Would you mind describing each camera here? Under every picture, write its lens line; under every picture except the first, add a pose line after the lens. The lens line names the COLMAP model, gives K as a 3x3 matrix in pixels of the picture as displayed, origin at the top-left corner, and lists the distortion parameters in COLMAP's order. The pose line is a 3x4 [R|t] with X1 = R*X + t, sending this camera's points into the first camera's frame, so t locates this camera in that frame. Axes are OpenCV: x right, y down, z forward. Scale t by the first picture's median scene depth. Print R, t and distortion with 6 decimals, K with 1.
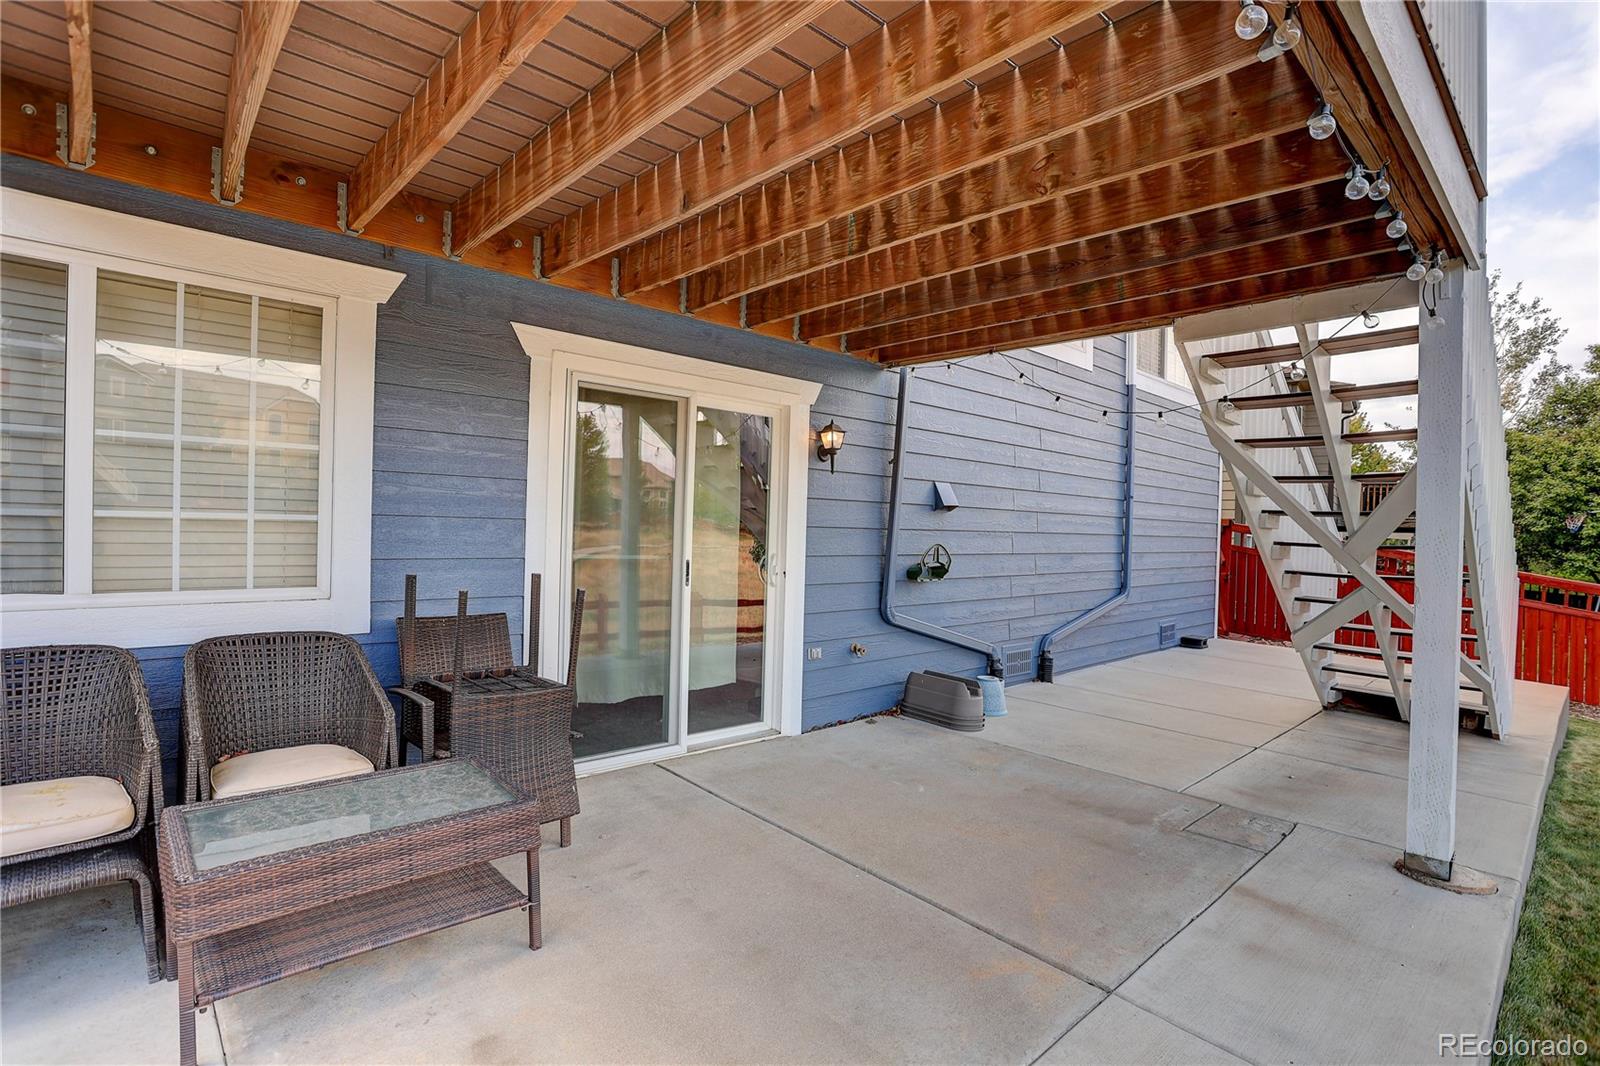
lens RADIAL K [[777.5, 0, 793.0], [0, 777.5, 537.6], [0, 0, 1]] dist [-0.032576, 0.007817]
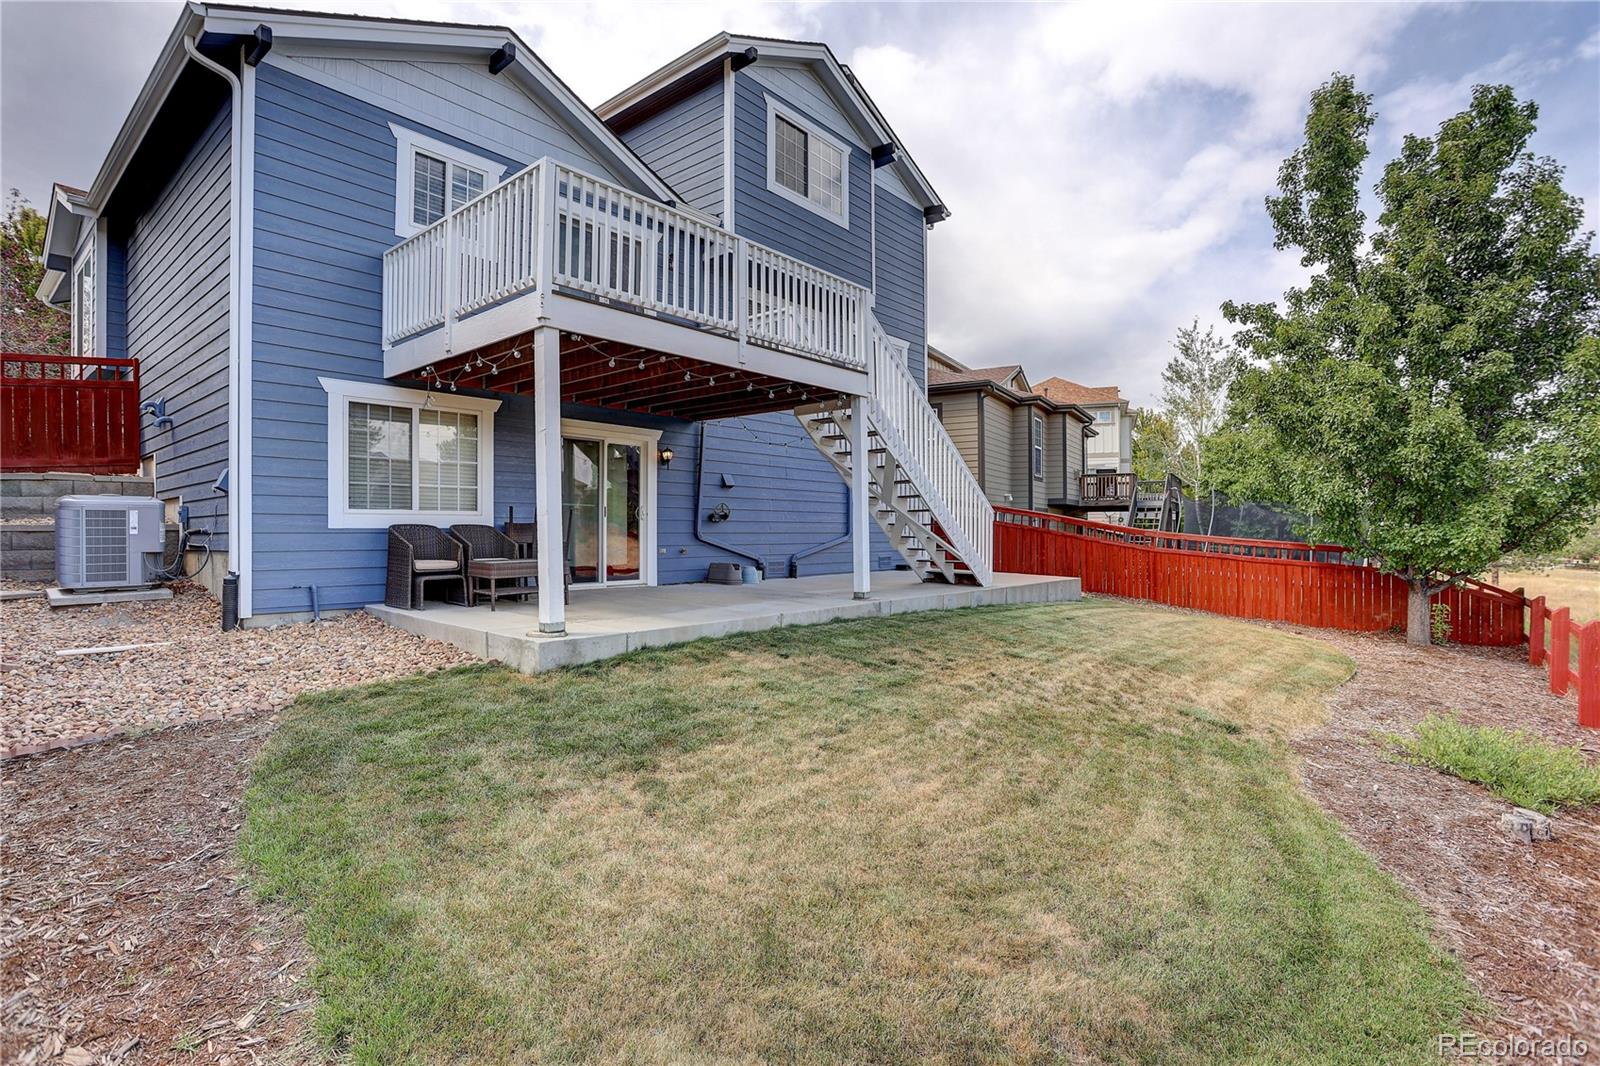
lens RADIAL K [[777.5, 0, 787.6], [0, 777.5, 532.5], [0, 0, 1]] dist [-0.032576, 0.007817]
pose [[0.992544, -0.028689, 0.118460, 0.119464], [0.030381, 0.999460, -0.012495, 0.132153], [-0.118038, 0.016000, 0.992880, -1.241382]]
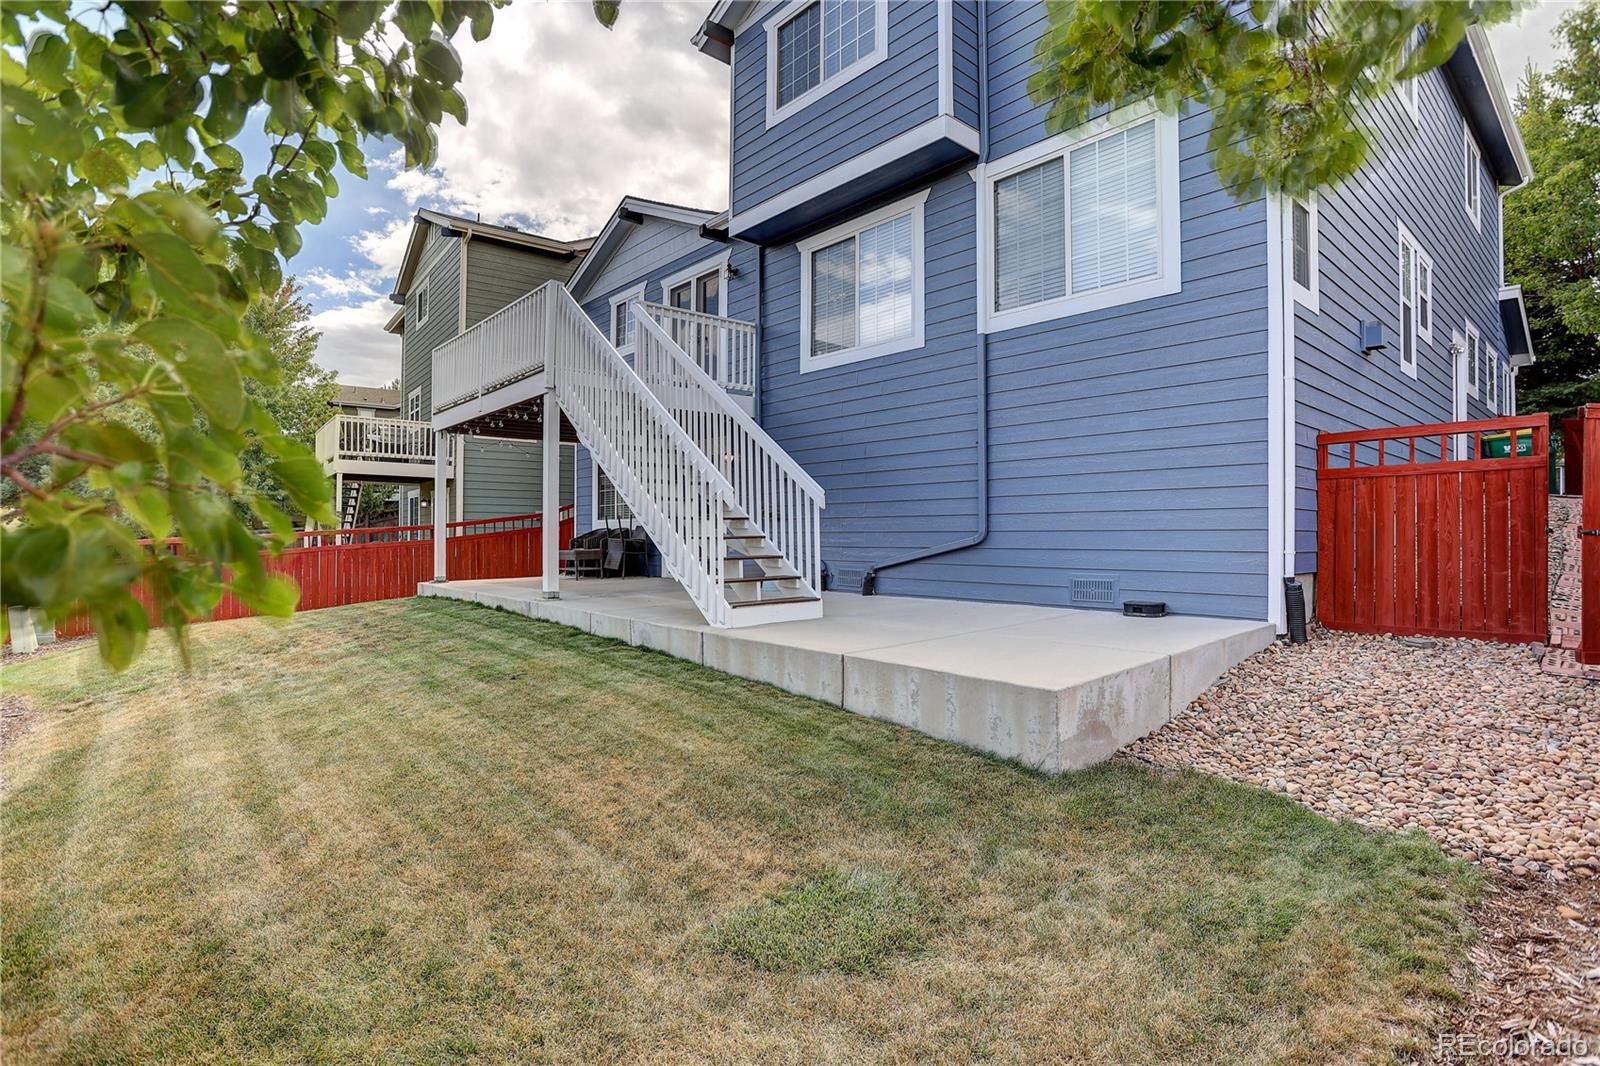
lens RADIAL K [[777.5, 0, 798.1], [0, 777.5, 527.7], [0, 0, 1]] dist [-0.032576, 0.007817]
pose [[-0.017332, -0.033741, -0.999280, 2.335202], [-0.012988, 0.999354, -0.033518, 0.156006], [0.999765, 0.012398, -0.017759, 1.214994]]
